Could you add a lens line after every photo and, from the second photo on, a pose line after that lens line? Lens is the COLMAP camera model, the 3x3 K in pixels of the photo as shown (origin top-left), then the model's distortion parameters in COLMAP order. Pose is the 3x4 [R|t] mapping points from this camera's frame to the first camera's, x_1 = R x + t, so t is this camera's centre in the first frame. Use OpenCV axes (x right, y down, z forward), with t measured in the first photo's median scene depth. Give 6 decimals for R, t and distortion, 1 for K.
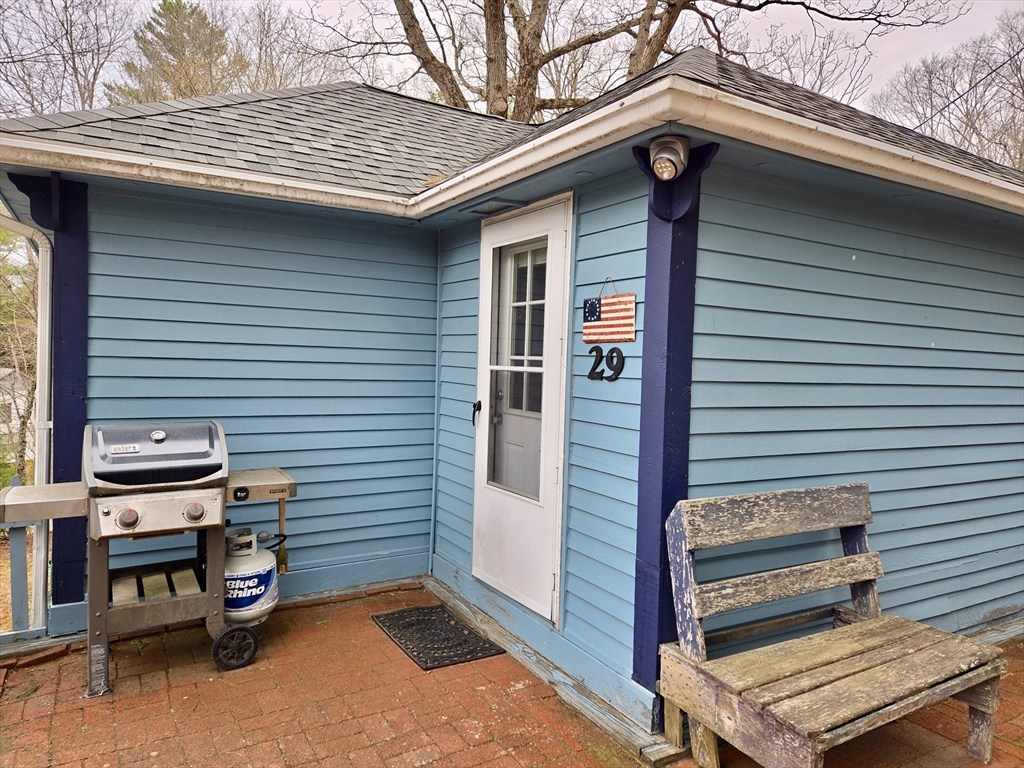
lens RADIAL K [[684.2, 0, 507.7], [0, 684.2, 385.7], [0, 0, 1]] dist [0.046755, -0.000578]
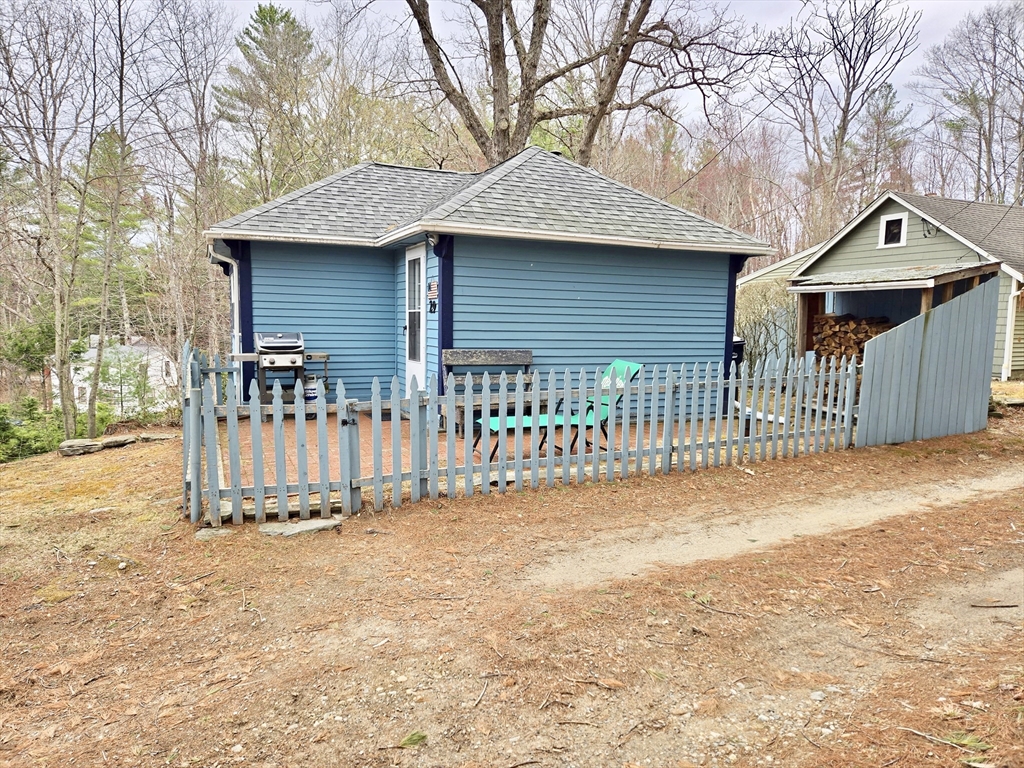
lens RADIAL K [[685.7, 0, 509.5], [0, 685.7, 397.6], [0, 0, 1]] dist [0.087864, -0.070174]
pose [[0.992031, -0.002339, -0.125975, 0.685446], [0.010954, 0.997643, 0.067739, 0.128038], [0.125520, -0.068579, 0.989718, -1.488847]]
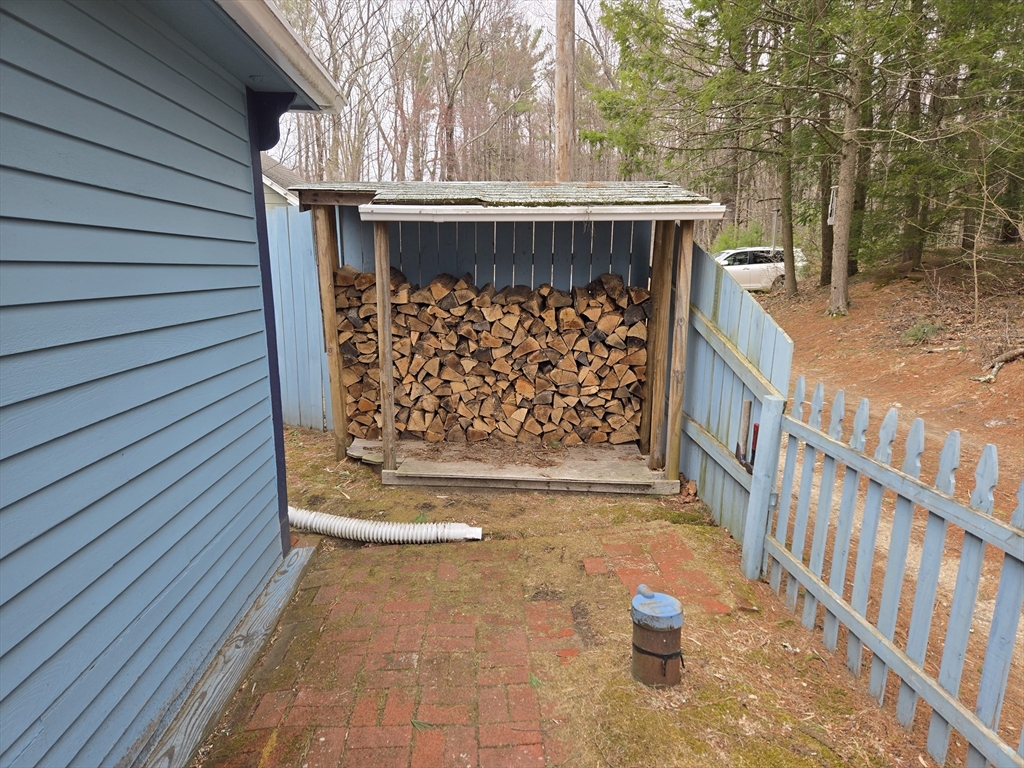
lens RADIAL K [[685.7, 0, 509.5], [0, 685.7, 397.6], [0, 0, 1]] dist [0.087864, -0.070174]
pose [[0.469045, -0.201356, 0.859914, 0.514683], [0.054186, 0.978390, 0.199542, -0.013576], [-0.881510, -0.046999, 0.469820, 0.622892]]
